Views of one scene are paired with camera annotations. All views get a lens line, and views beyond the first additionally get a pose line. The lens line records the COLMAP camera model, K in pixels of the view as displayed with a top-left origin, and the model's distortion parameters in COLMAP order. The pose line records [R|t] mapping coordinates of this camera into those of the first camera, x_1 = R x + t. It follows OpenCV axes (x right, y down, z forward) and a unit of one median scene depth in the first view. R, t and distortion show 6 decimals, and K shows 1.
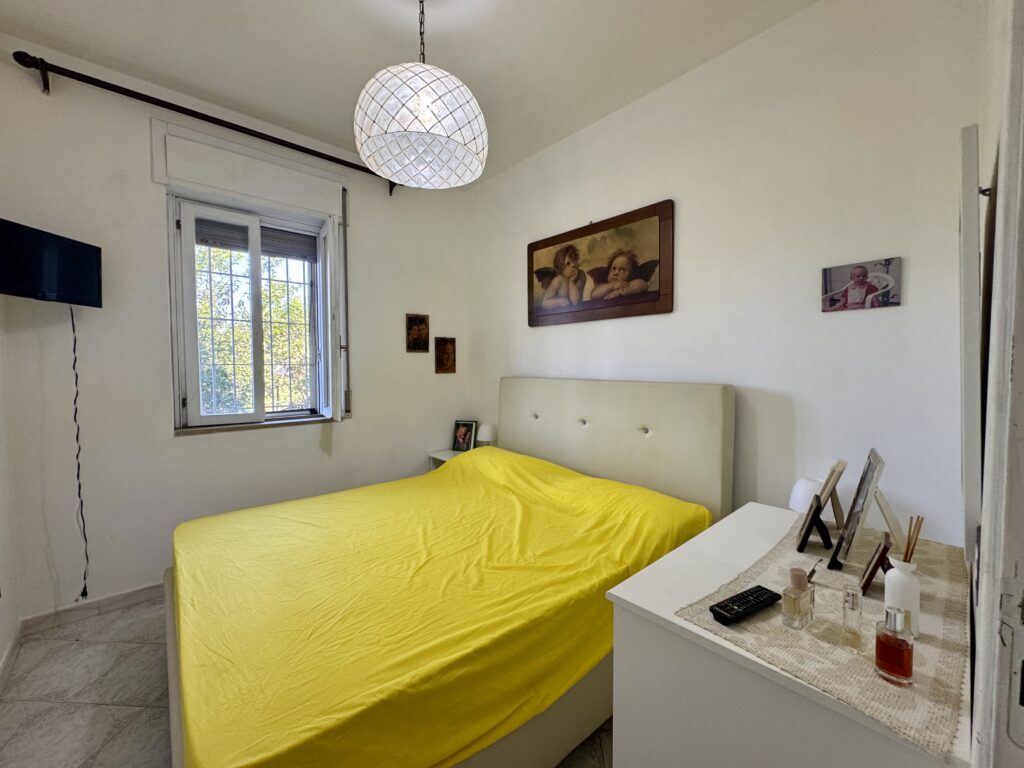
lens RADIAL K [[408.0, 0, 511.7], [0, 408.0, 383.8], [0, 0, 1]] dist [-0.002675, 0.000623]
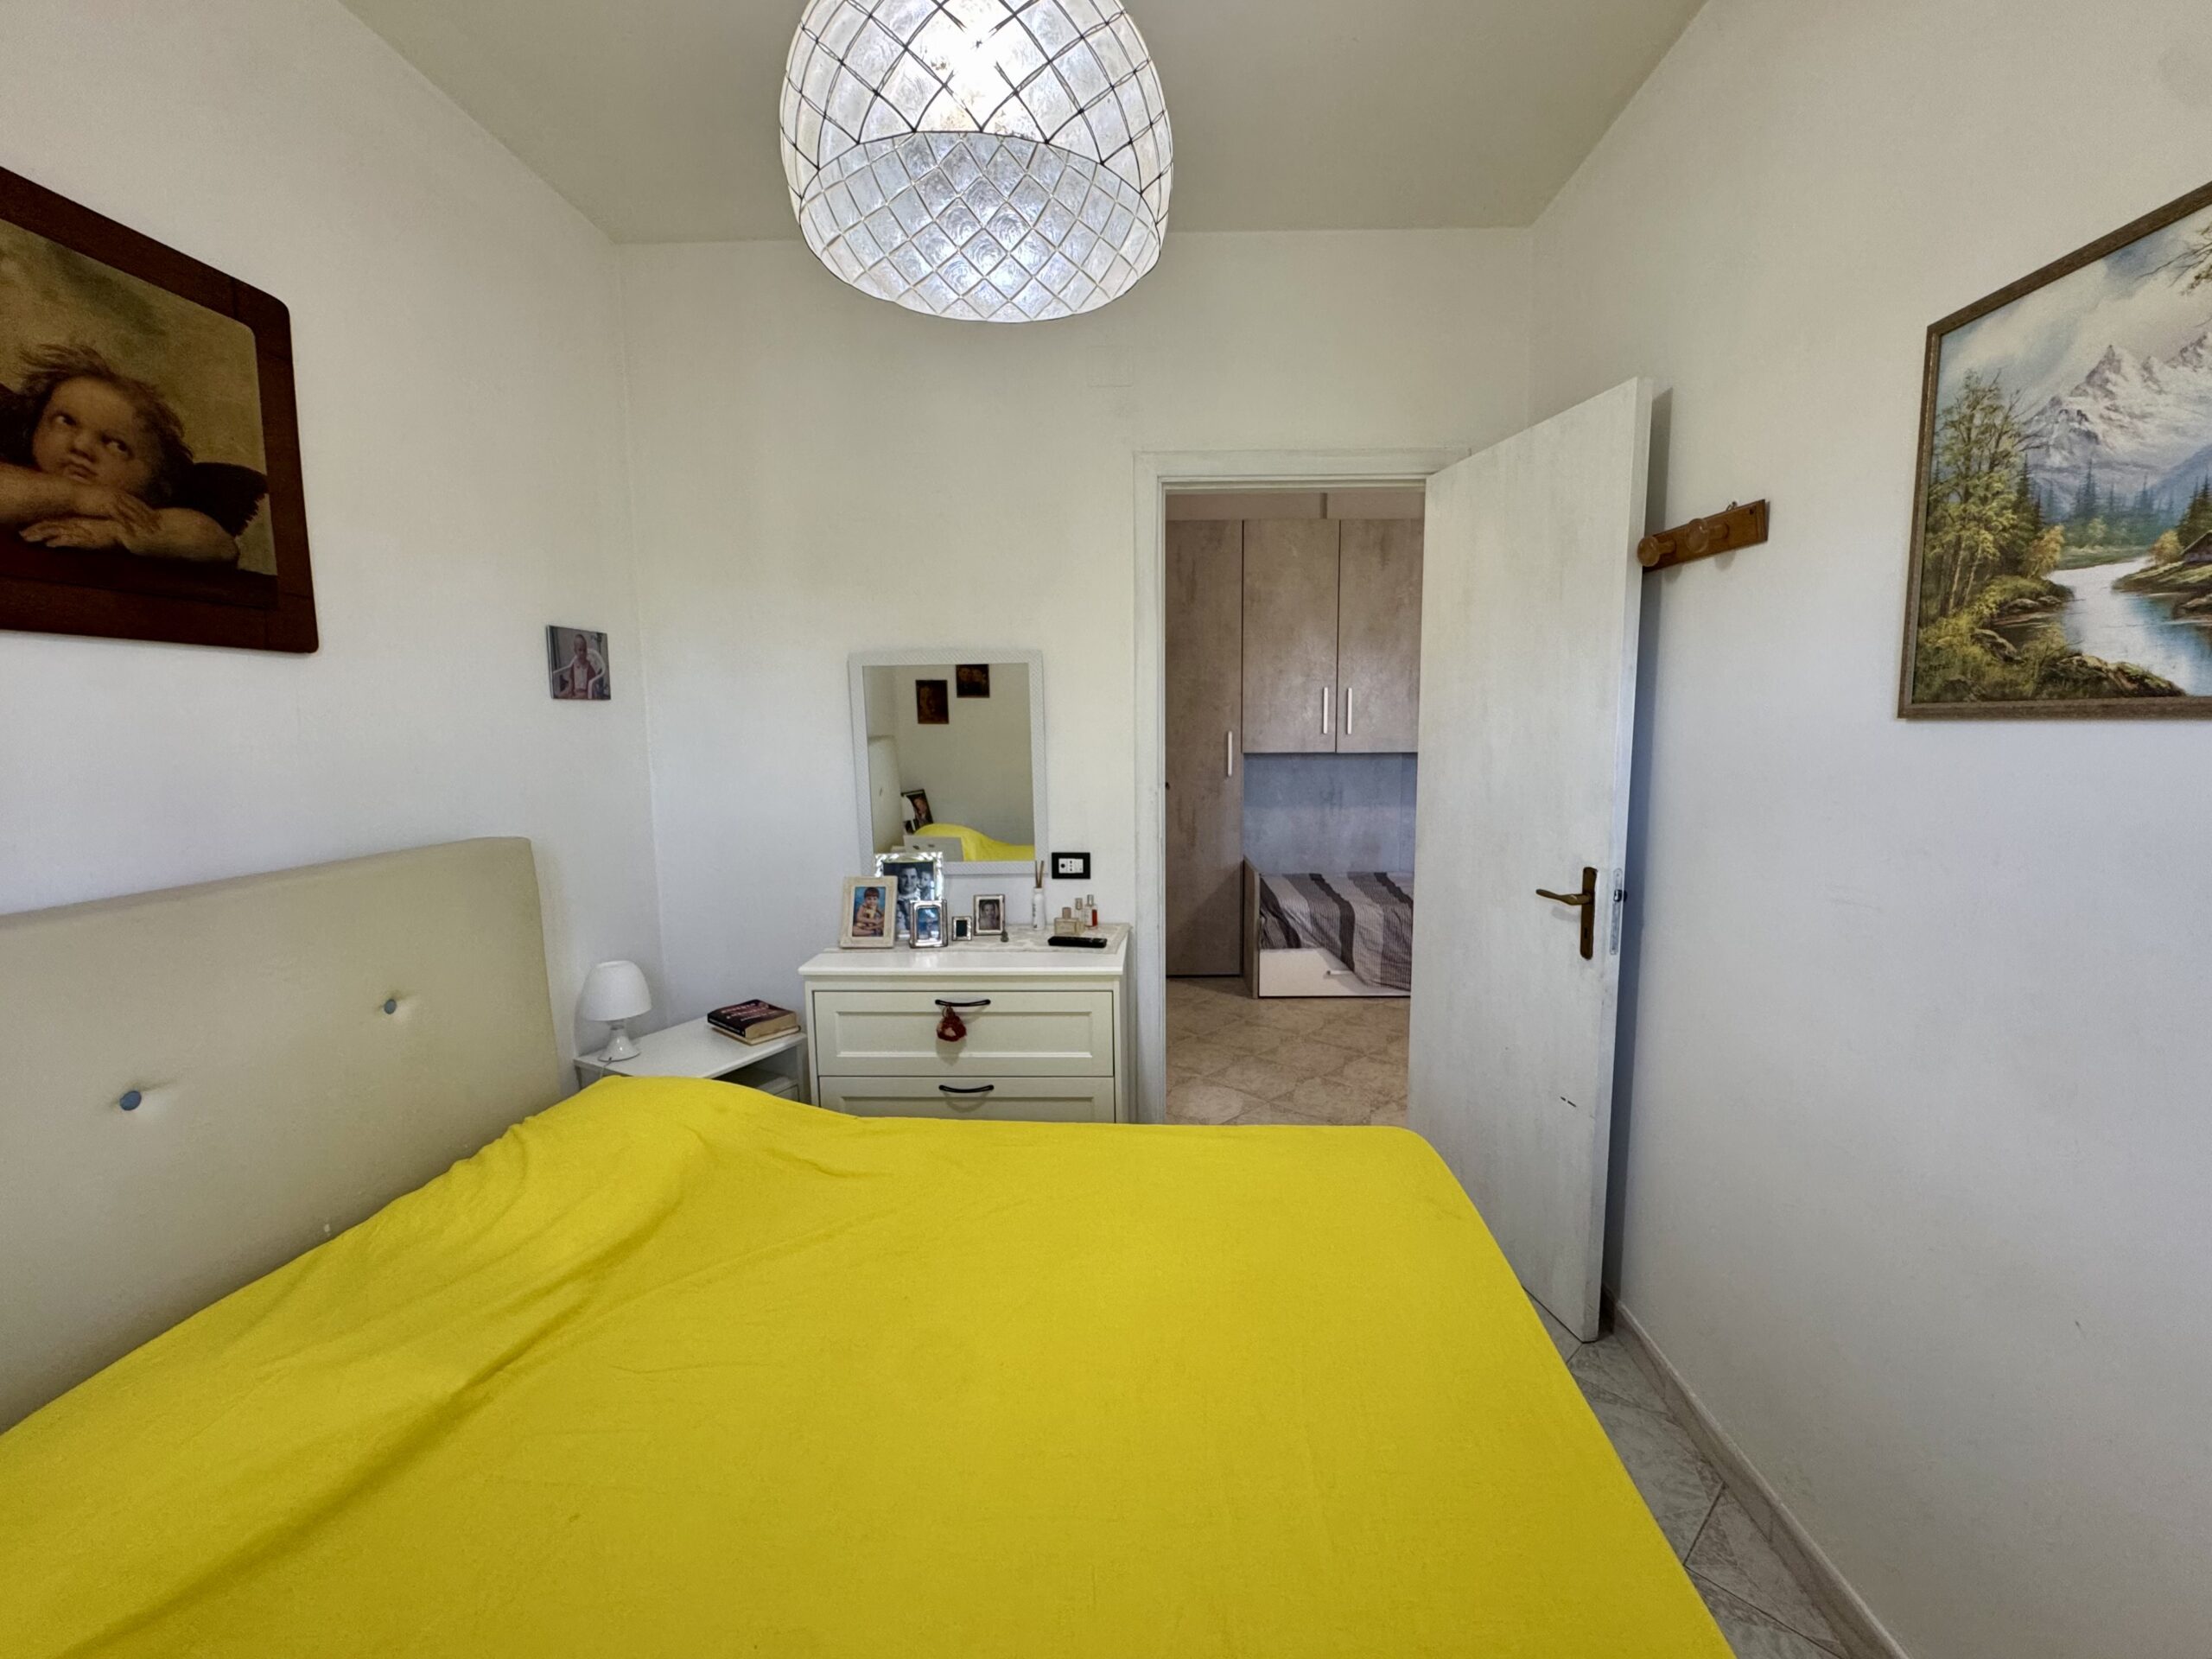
lens RADIAL K [[881.4, 0, 1105.5], [0, 881.4, 829.1], [0, 0, 1]] dist [-0.002675, 0.000623]
pose [[-0.695020, -0.076076, 0.714954, -0.574162], [0.043600, 0.988097, 0.147524, -0.108320], [-0.717667, 0.133704, -0.683430, 1.020063]]
